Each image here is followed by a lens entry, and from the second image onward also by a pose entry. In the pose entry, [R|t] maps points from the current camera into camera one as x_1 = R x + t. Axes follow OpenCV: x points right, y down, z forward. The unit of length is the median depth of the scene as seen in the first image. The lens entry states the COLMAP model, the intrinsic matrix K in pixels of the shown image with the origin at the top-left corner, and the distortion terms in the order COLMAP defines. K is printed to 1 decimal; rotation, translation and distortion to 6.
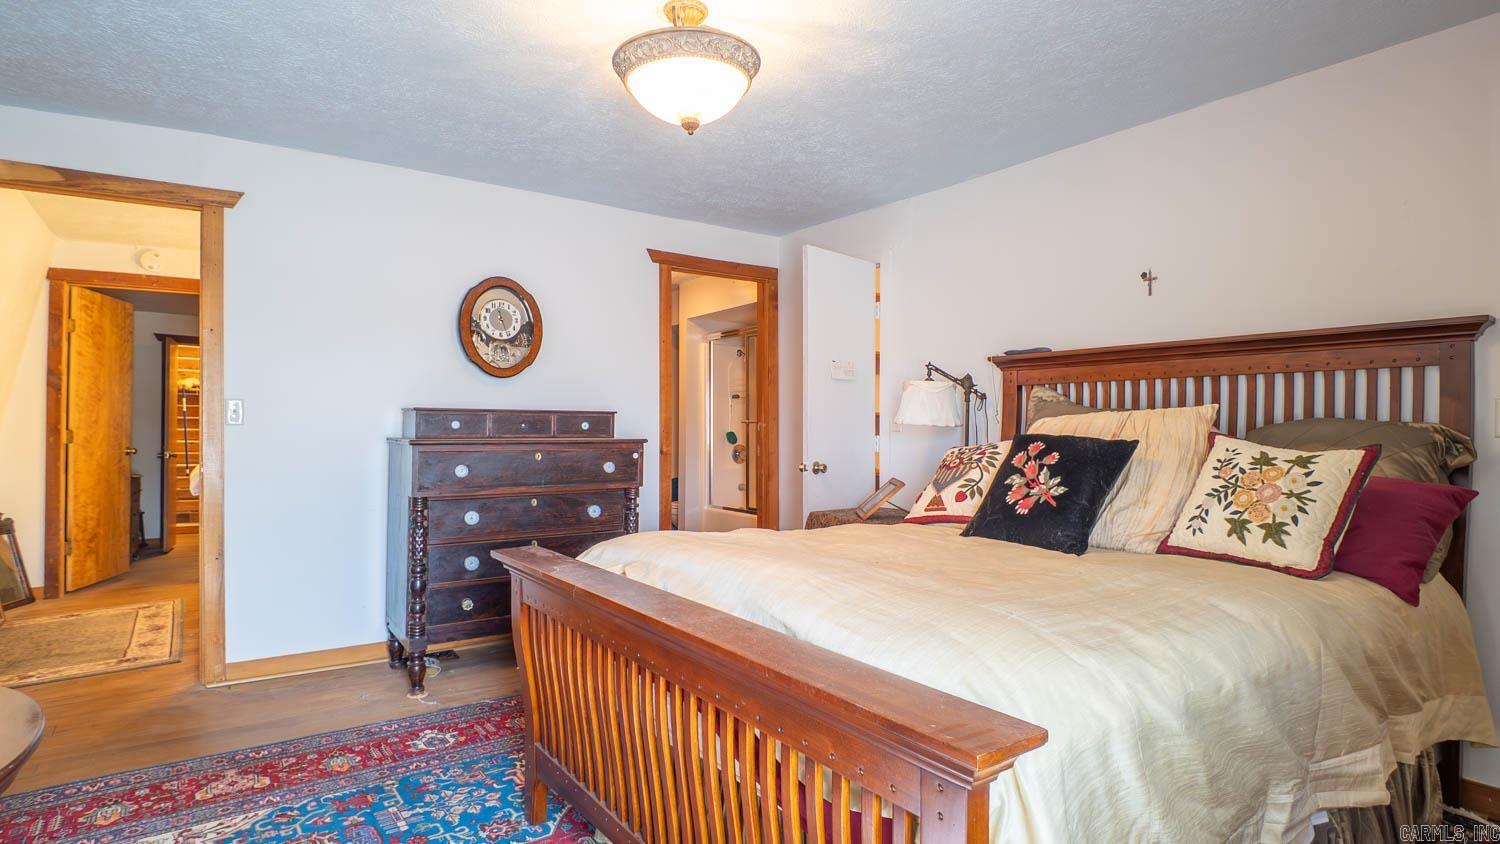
lens RADIAL K [[753.7, 0, 687.4], [0, 753.7, 423.8], [0, 0, 1]] dist [-0.068024, -0.000389]
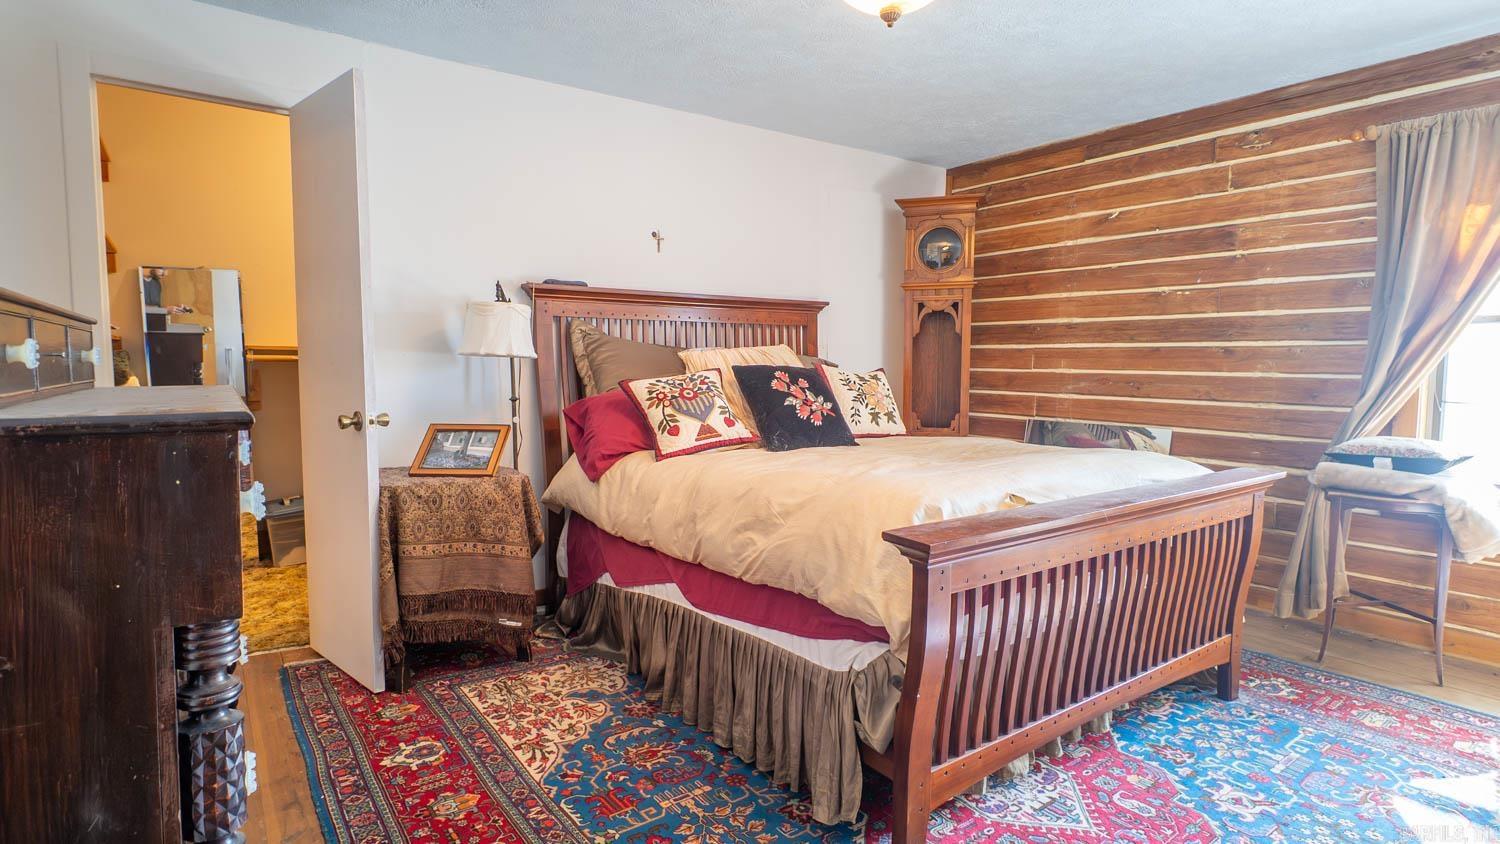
lens RADIAL K [[767.4, 0, 750.0], [0, 767.4, 422.0], [0, 0, 1]] dist [0.035870, -0.054614]
pose [[-0.084185, -0.081749, 0.993091, -0.921749], [-0.006696, 0.996653, 0.081475, 0.005077], [-0.996428, 0.000210, -0.084450, 1.271064]]
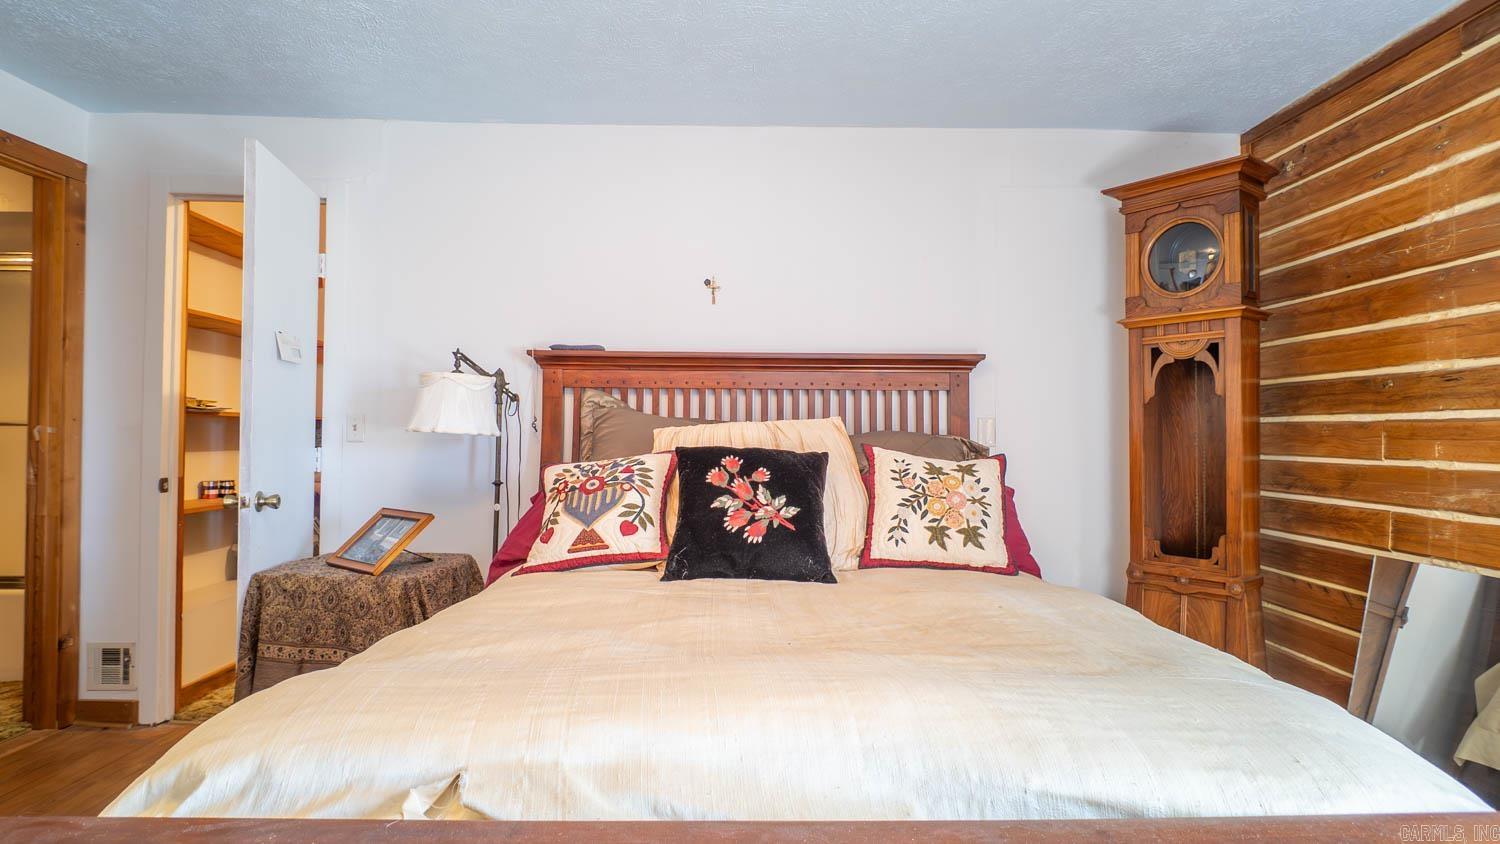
lens RADIAL K [[767.4, 0, 750.0], [0, 767.4, 422.0], [0, 0, 1]] dist [0.035870, -0.054614]
pose [[0.495776, 0.019174, 0.868239, -0.313328], [-0.010139, 0.999816, -0.016290, -0.000424], [-0.868391, -0.000727, 0.495879, 0.592665]]
